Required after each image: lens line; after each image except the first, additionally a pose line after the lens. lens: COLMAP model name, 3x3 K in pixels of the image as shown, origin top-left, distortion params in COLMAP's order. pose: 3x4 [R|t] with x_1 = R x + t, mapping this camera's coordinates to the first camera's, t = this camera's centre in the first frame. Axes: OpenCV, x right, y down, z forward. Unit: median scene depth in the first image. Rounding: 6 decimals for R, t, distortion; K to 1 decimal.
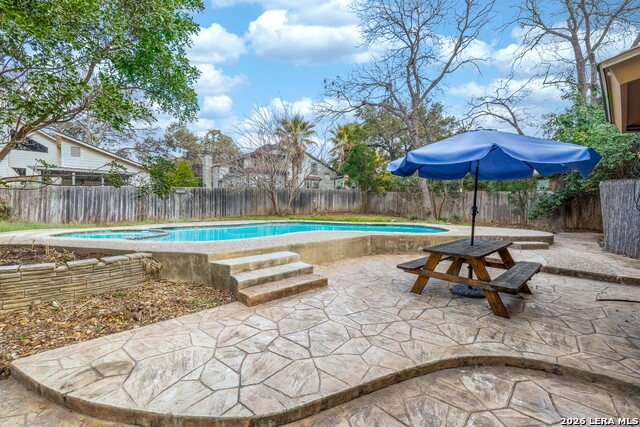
lens RADIAL K [[270.8, 0, 318.5], [0, 270.8, 209.8], [0, 0, 1]] dist [0.000538, 0.000195]
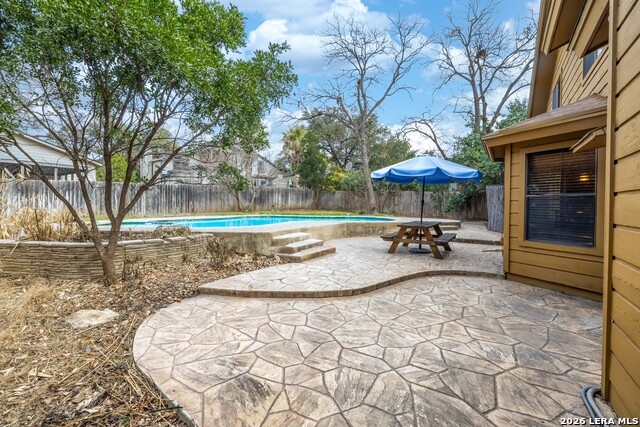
lens RADIAL K [[270.8, 0, 318.5], [0, 270.8, 209.8], [0, 0, 1]] dist [0.000538, 0.000195]
pose [[0.971737, -0.002908, 0.236048, -0.159262], [0.001245, 0.999973, 0.007195, 0.011743], [-0.236063, -0.006698, 0.971715, -0.171307]]
